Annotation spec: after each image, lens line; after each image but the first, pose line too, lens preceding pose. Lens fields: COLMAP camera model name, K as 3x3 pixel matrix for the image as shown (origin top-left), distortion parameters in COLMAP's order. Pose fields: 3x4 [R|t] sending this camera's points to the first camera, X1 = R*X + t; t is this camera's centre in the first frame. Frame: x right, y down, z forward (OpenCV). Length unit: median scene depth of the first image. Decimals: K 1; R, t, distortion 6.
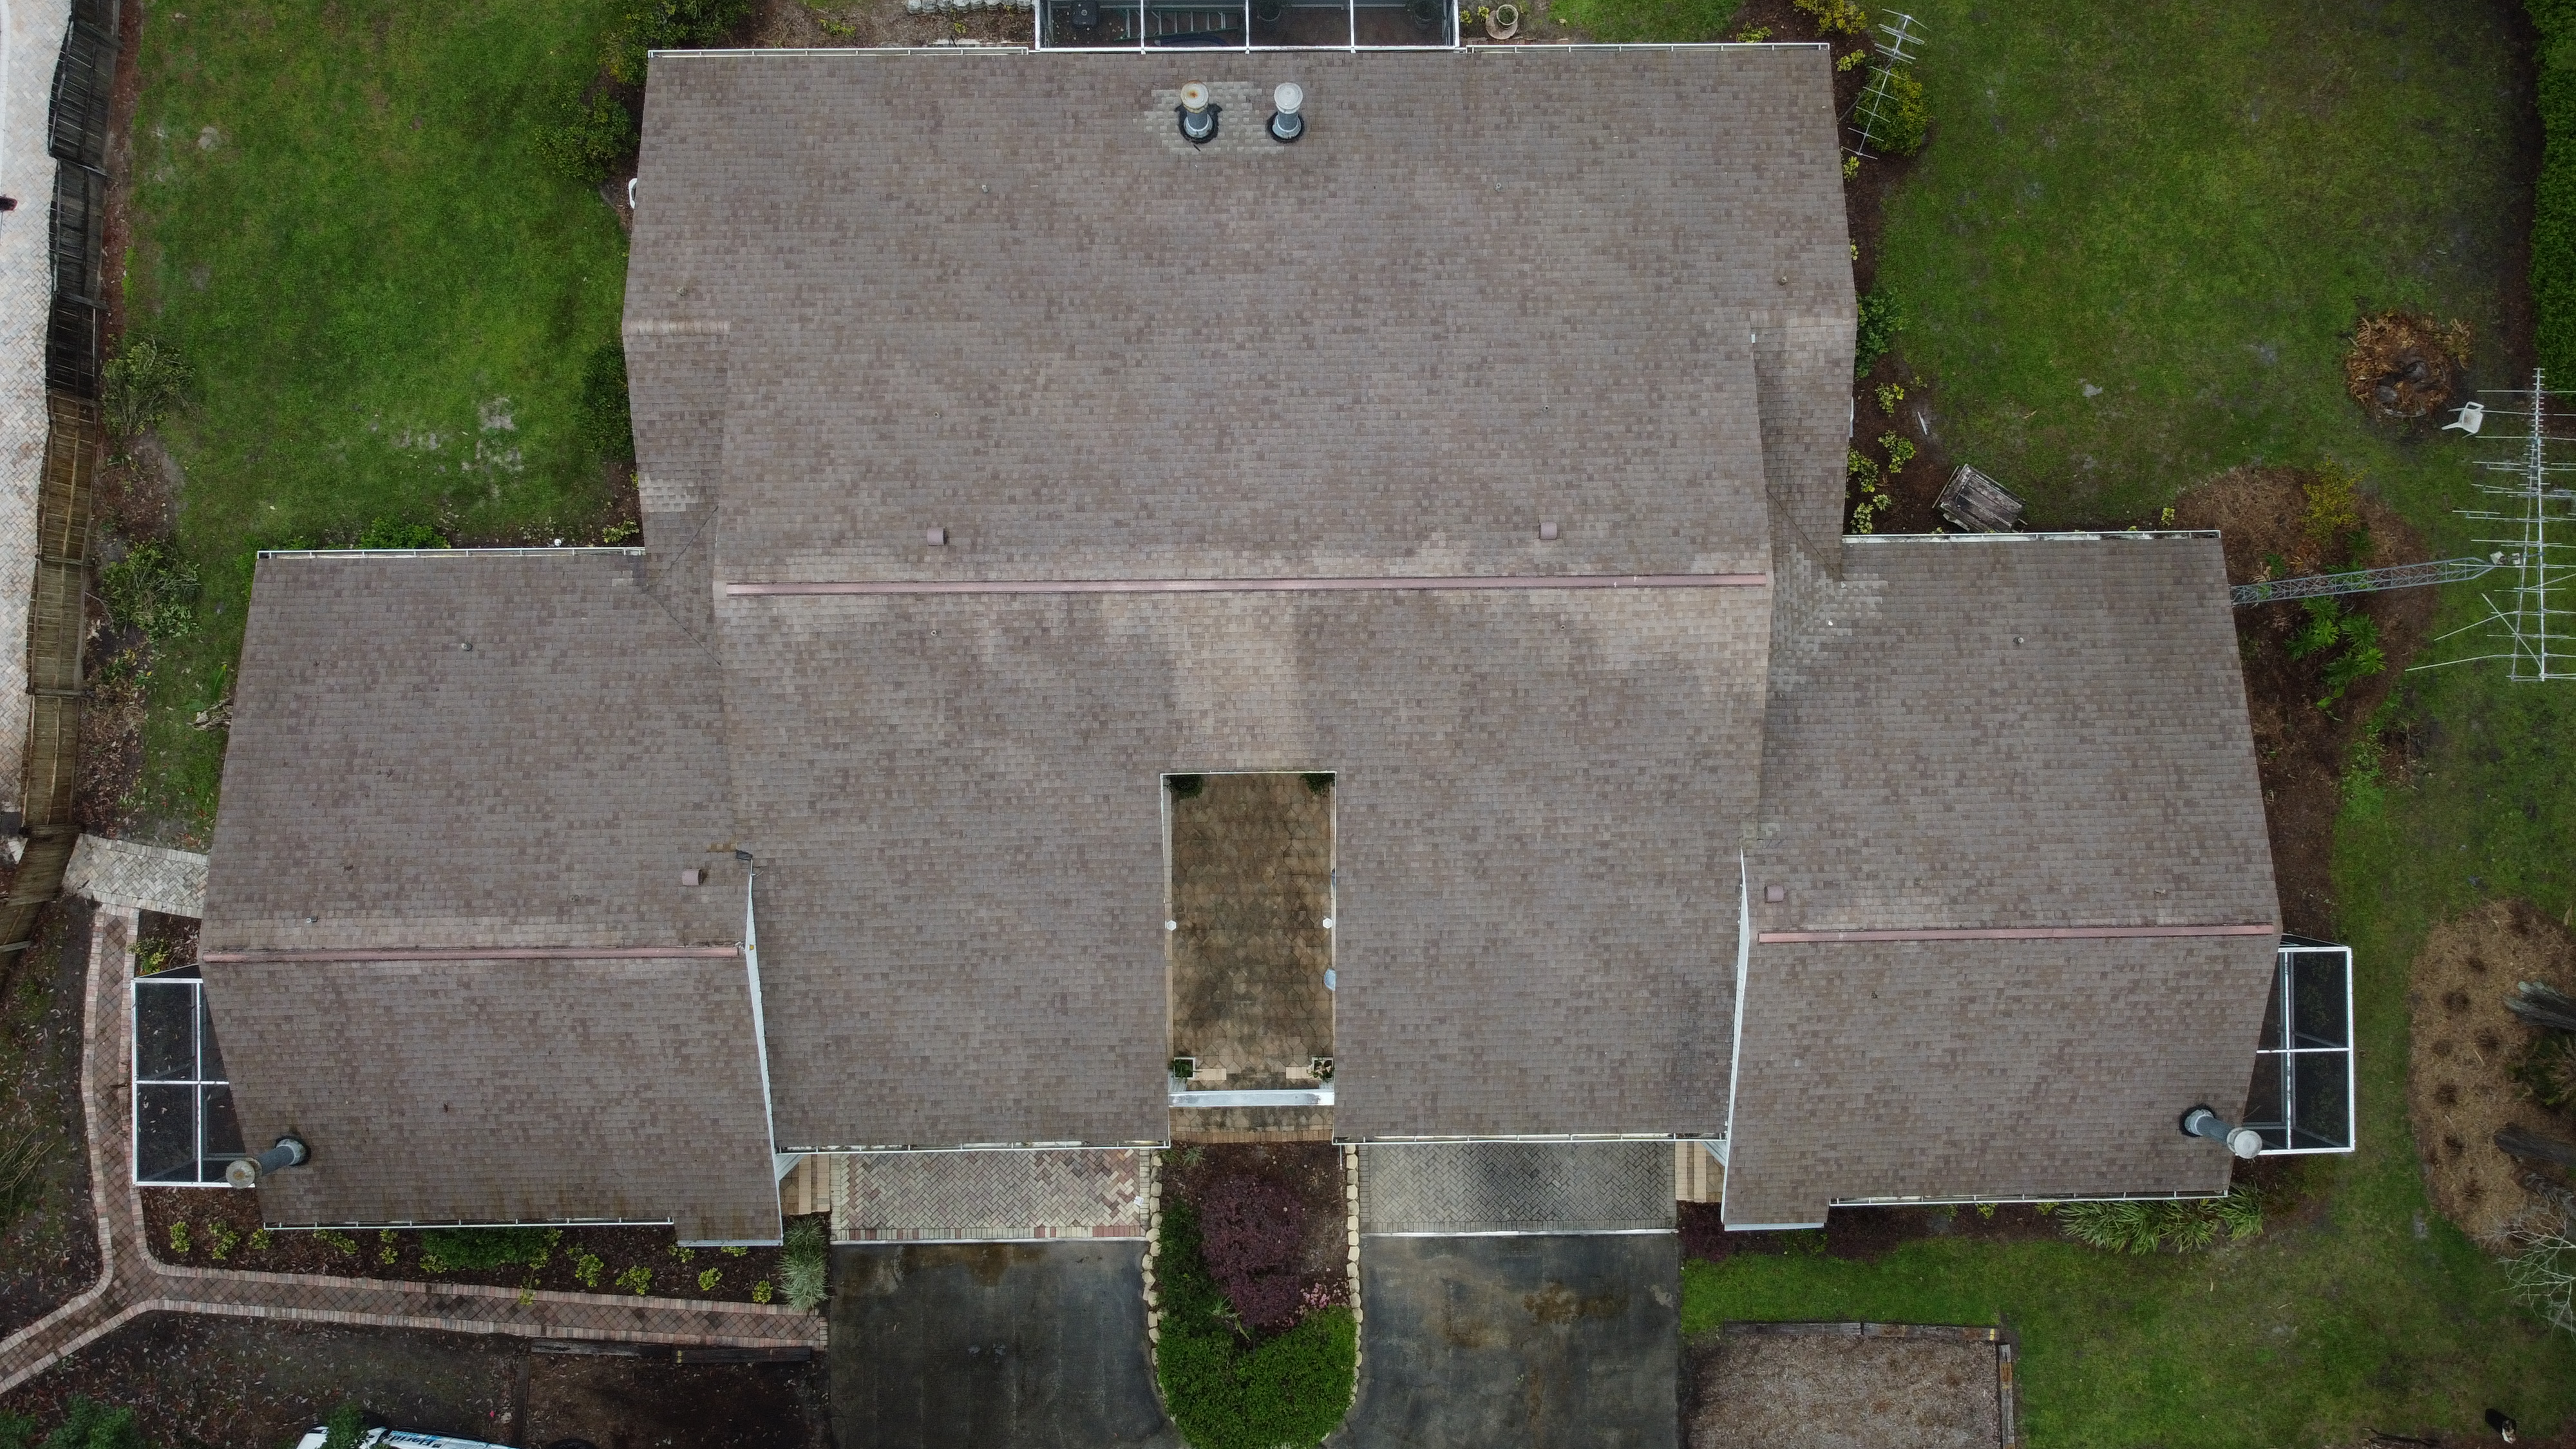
lens RADIAL K [[1828.7, 0, 1287.9], [0, 1828.7, 721.9], [0, 0, 1]] dist [-0.004027, -0.007140]
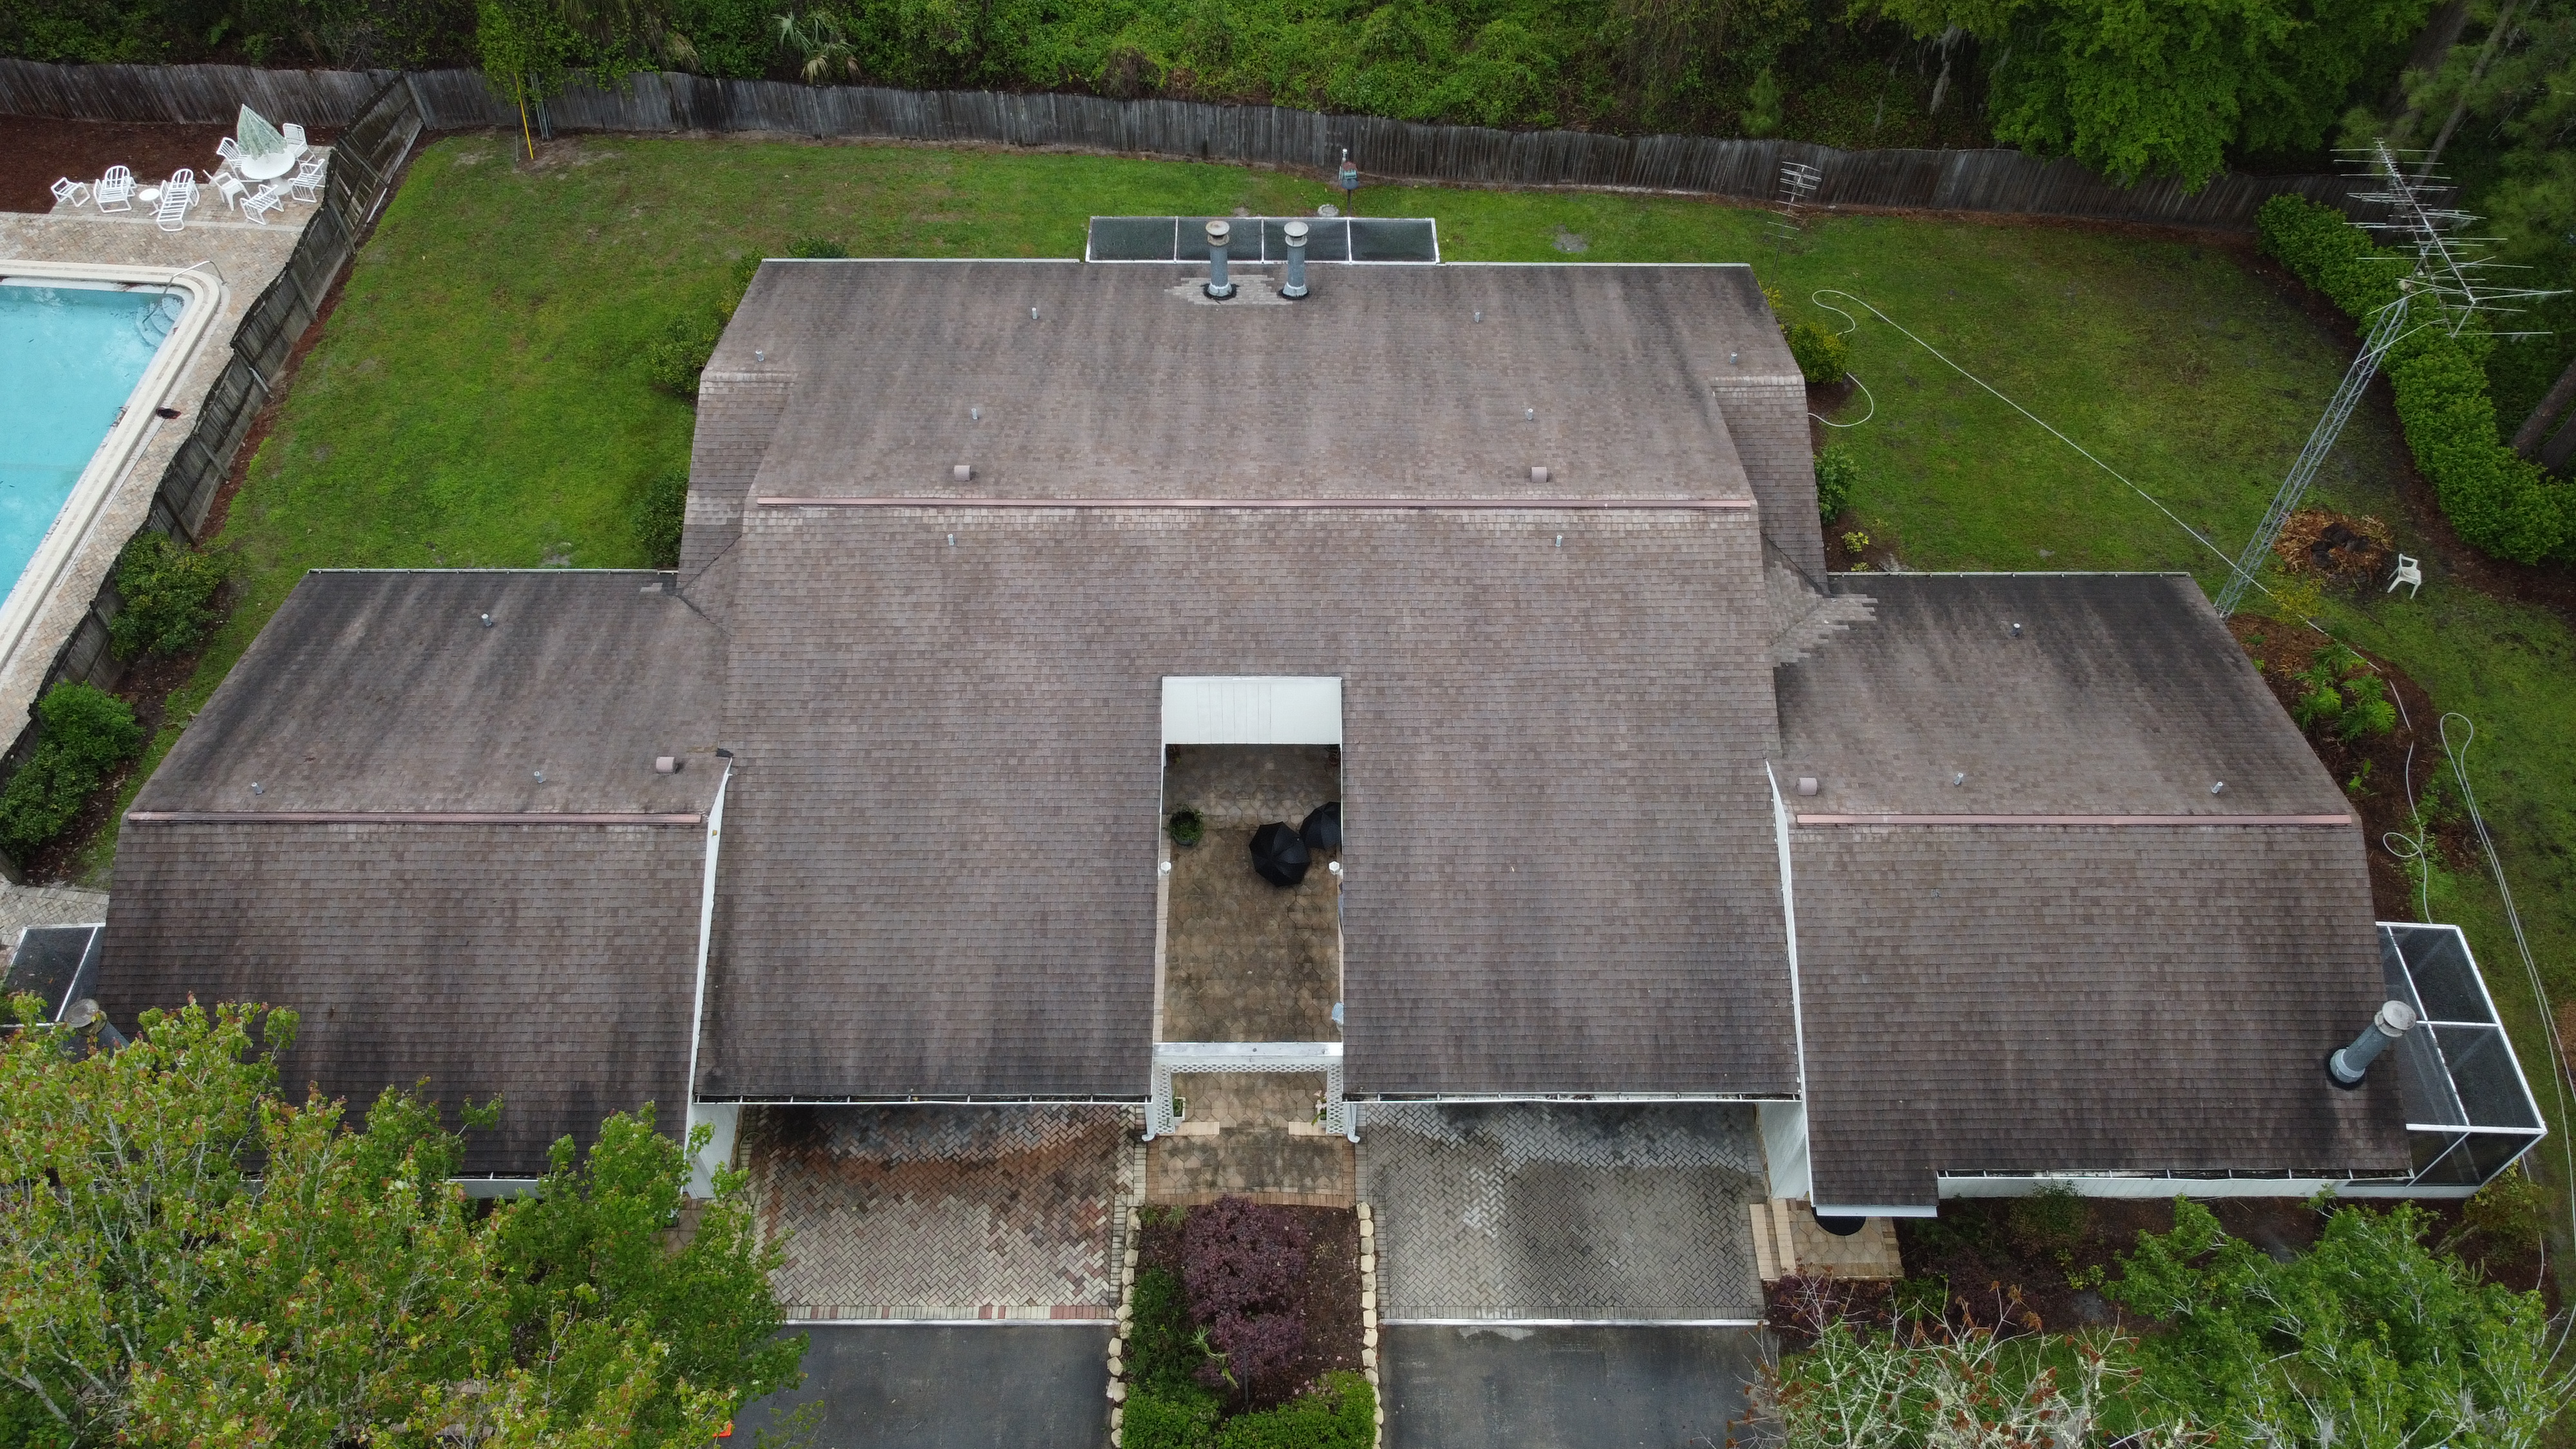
lens RADIAL K [[1828.7, 0, 1287.8], [0, 1828.7, 722.1], [0, 0, 1]] dist [-0.004027, -0.007140]
pose [[0.999955, 0.003804, -0.008652, 0.006135], [-0.008070, 0.820124, -0.572129, 0.599782], [0.004919, 0.572173, 0.820118, 0.203230]]
